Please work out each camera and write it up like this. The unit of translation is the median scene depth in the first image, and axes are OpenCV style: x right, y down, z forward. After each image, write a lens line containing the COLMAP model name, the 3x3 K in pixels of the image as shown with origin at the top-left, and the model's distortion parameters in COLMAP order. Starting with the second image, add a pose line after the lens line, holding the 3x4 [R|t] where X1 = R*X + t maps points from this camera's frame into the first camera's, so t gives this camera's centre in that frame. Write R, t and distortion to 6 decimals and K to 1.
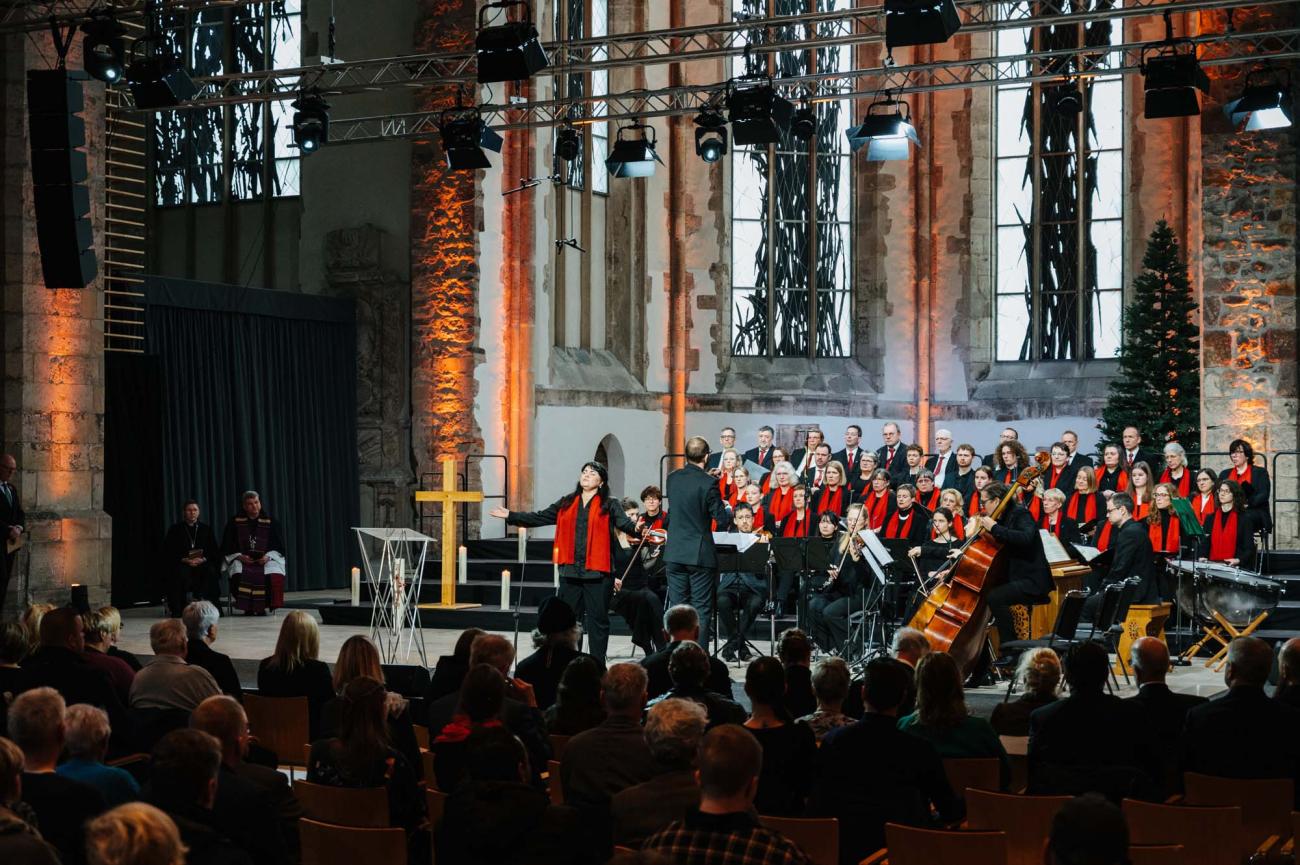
lens RADIAL K [[2091.8, 0, 650.0], [0, 2091.8, 432.5], [0, 0, 1]] dist [0.008642, 0.048580]
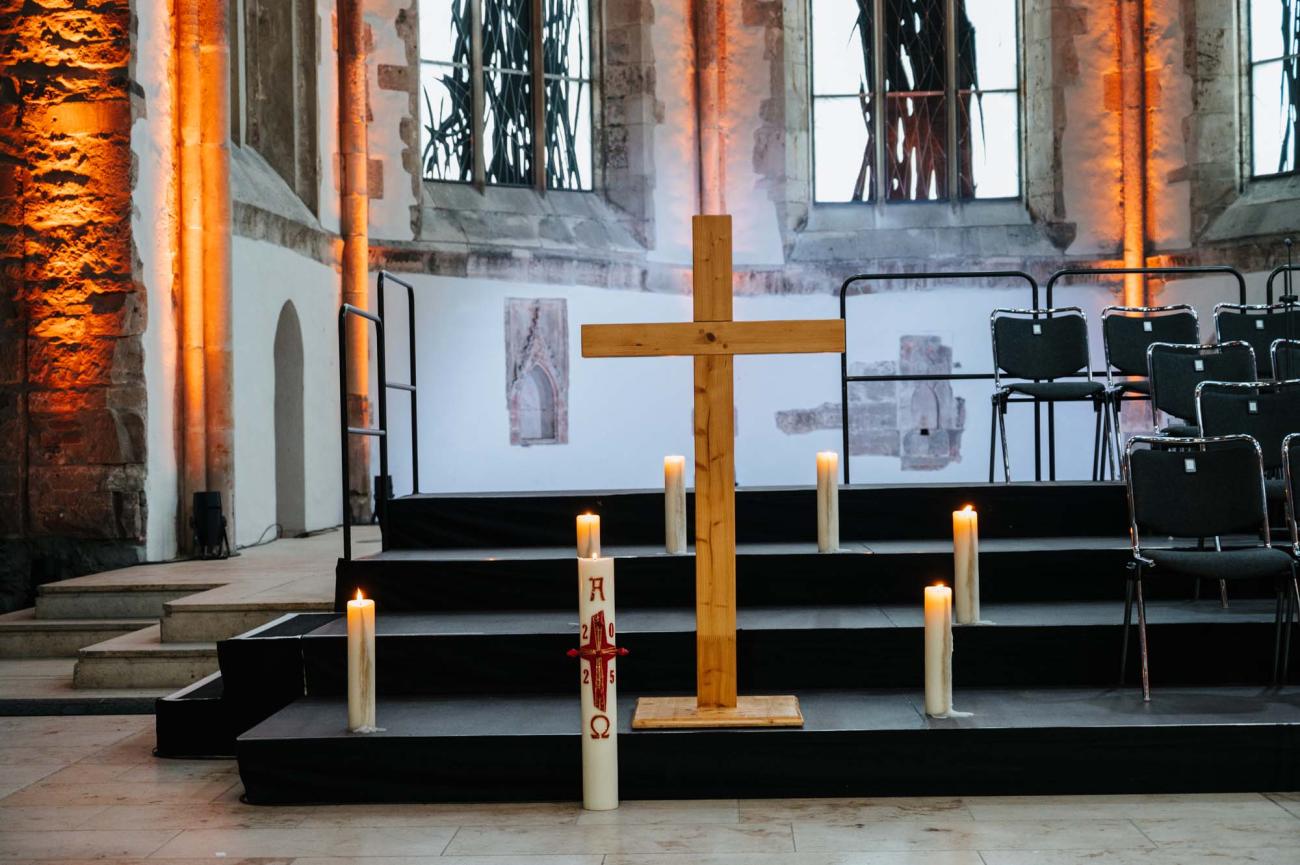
lens RADIAL K [[2091.8, 0, 650.0], [0, 2091.8, 432.5], [0, 0, 1]] dist [0.008642, 0.048580]
pose [[0.913920, -0.017963, 0.405496, -0.144045], [0.012036, 0.999780, 0.017163, 0.024942], [-0.405716, -0.010805, 0.913936, 0.472505]]
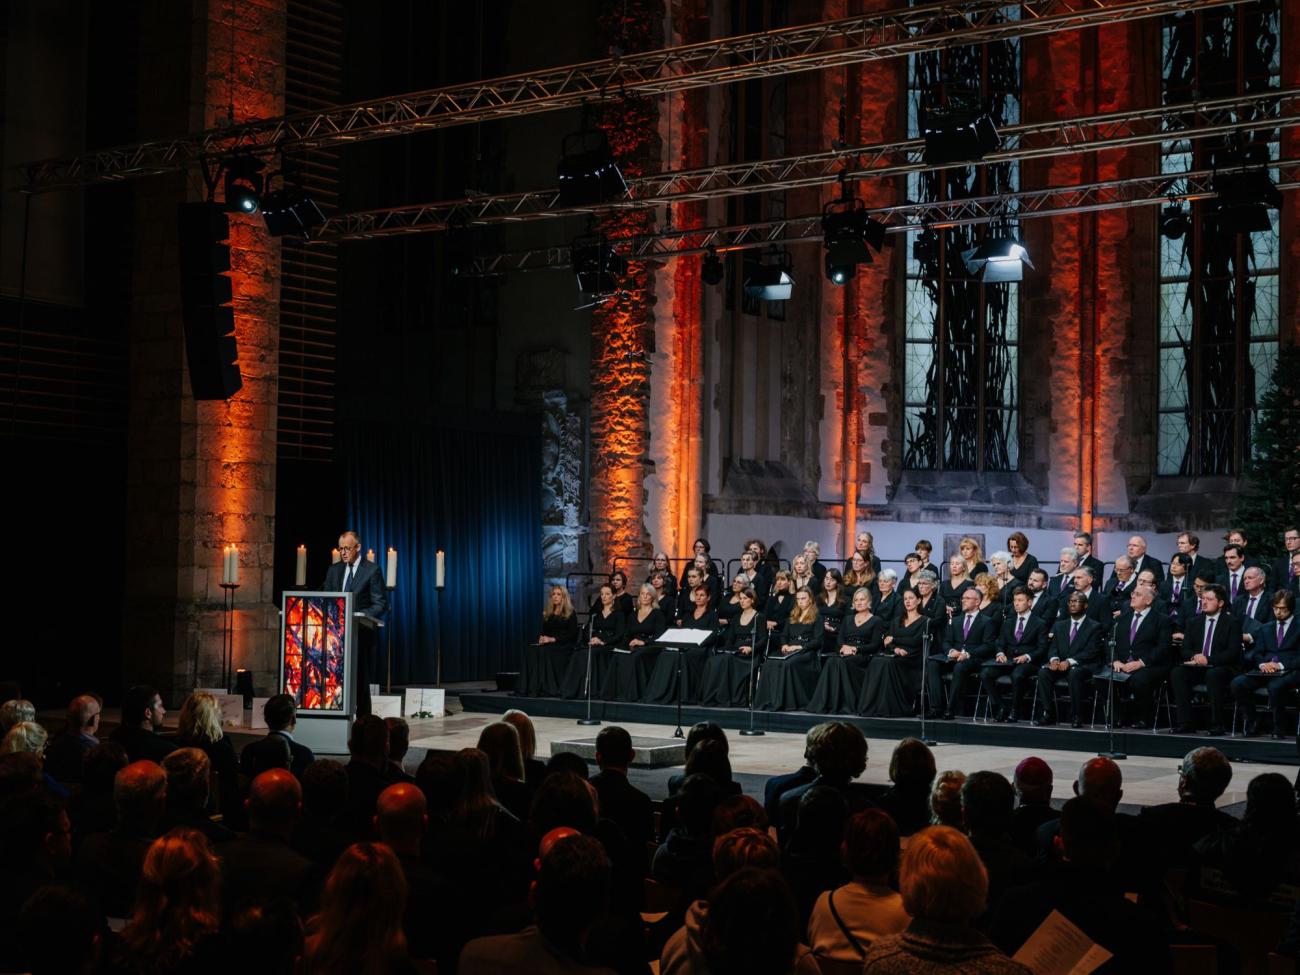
lens RADIAL K [[1890.4, 0, 650.0], [0, 1890.4, 487.5], [0, 0, 1]] dist [-0.015264, -0.016403]
pose [[0.990023, 0.006940, -0.140731, 0.049521], [-0.011039, 0.999537, -0.028363, 0.001518], [0.140469, 0.029634, 0.989641, 0.027371]]
